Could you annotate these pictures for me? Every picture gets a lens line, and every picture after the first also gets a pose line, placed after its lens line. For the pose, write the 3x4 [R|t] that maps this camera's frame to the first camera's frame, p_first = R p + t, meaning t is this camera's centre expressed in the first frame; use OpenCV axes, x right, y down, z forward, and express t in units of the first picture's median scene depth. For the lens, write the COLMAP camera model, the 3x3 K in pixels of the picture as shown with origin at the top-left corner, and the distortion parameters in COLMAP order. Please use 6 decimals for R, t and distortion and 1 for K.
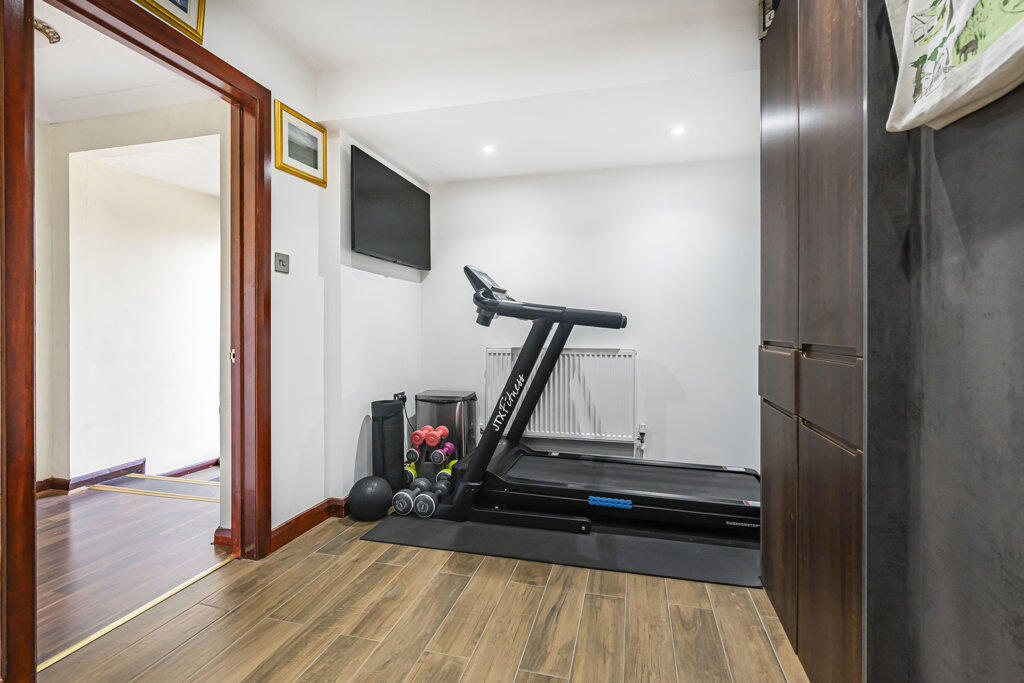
lens RADIAL K [[471.2, 0, 513.0], [0, 471.2, 330.6], [0, 0, 1]] dist [-0.000727, -0.000032]
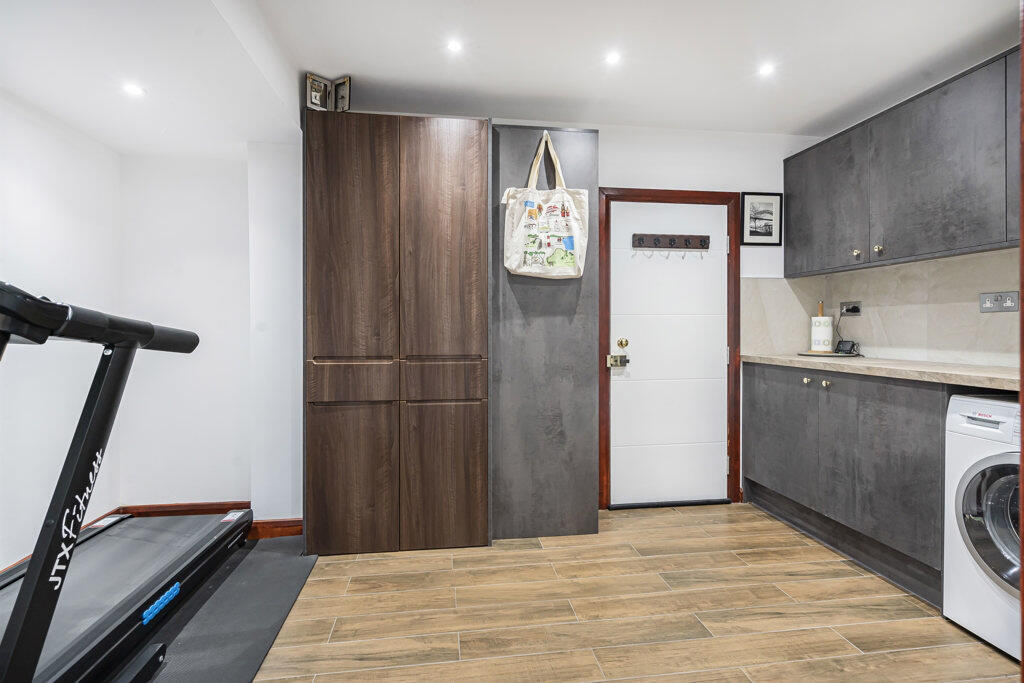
lens RADIAL K [[478.2, 0, 513.0], [0, 478.2, 343.6], [0, 0, 1]] dist [-0.003341, -0.000214]
pose [[-0.393050, -0.021716, 0.919261, -0.802476], [0.005595, 0.999646, 0.026007, -0.041483], [-0.919500, 0.015366, -0.392789, 1.001667]]
